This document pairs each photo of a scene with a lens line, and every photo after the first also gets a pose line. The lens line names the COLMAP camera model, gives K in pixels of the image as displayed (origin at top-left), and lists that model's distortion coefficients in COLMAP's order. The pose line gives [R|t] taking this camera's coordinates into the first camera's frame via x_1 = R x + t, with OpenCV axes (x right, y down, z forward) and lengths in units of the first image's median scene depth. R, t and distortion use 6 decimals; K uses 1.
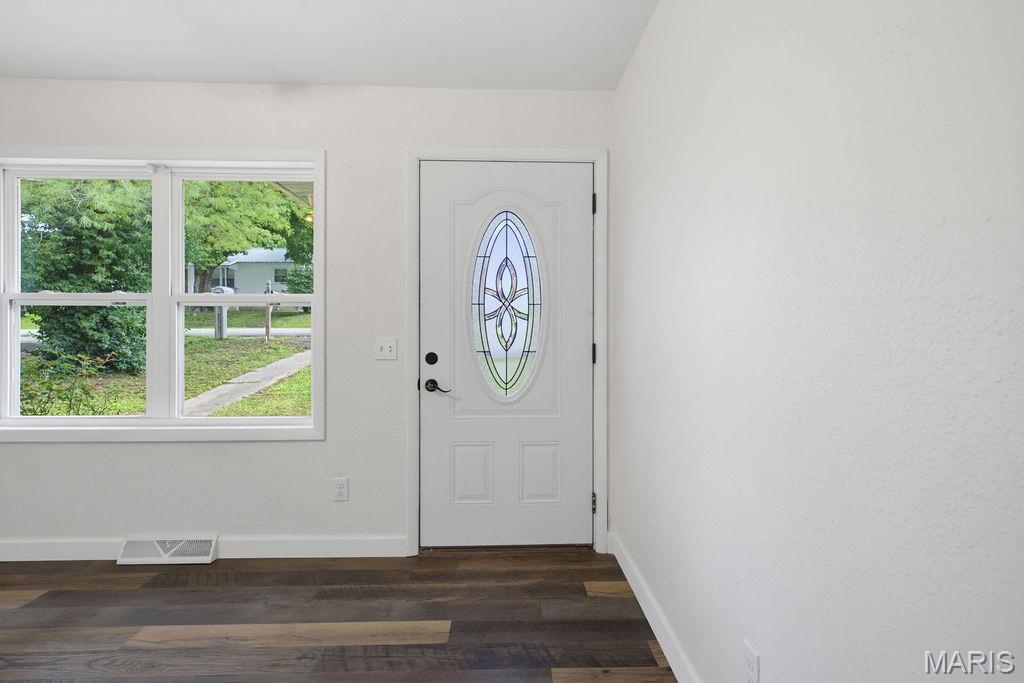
lens RADIAL K [[527.0, 0, 512.2], [0, 527.0, 343.3], [0, 0, 1]] dist [0.003018, 0.001235]
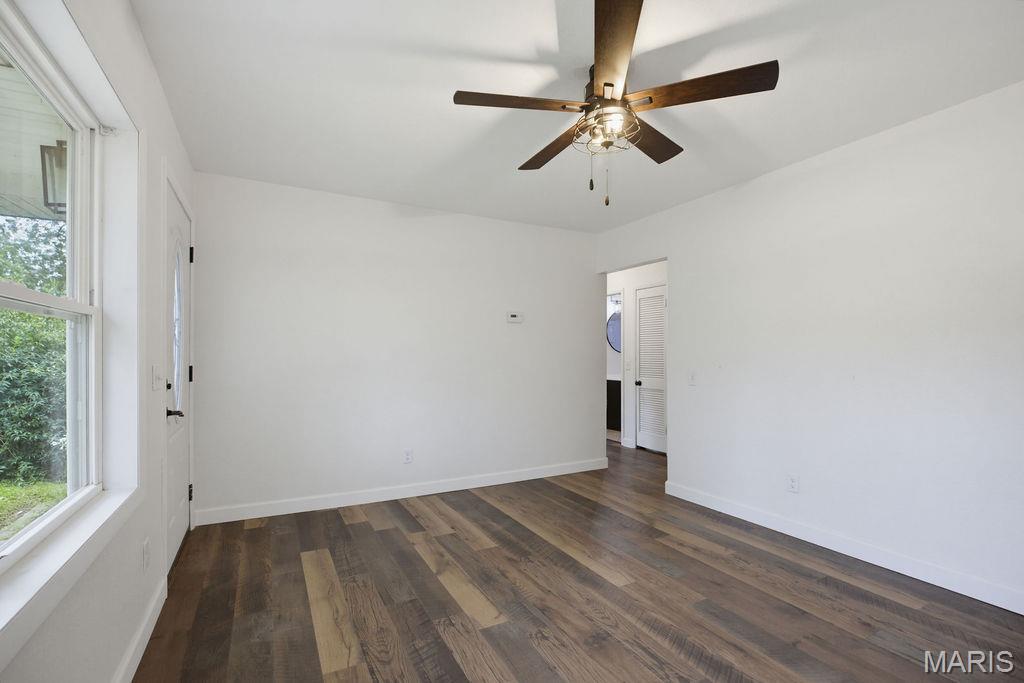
lens RADIAL K [[463.6, 0, 511.0], [0, 463.6, 347.0], [0, 0, 1]] dist [-0.002563, -0.000417]
pose [[-0.439247, 0.013742, 0.898261, -1.432264], [0.011186, 0.999889, -0.009827, -0.033402], [-0.898296, 0.005732, -0.439352, 0.952029]]
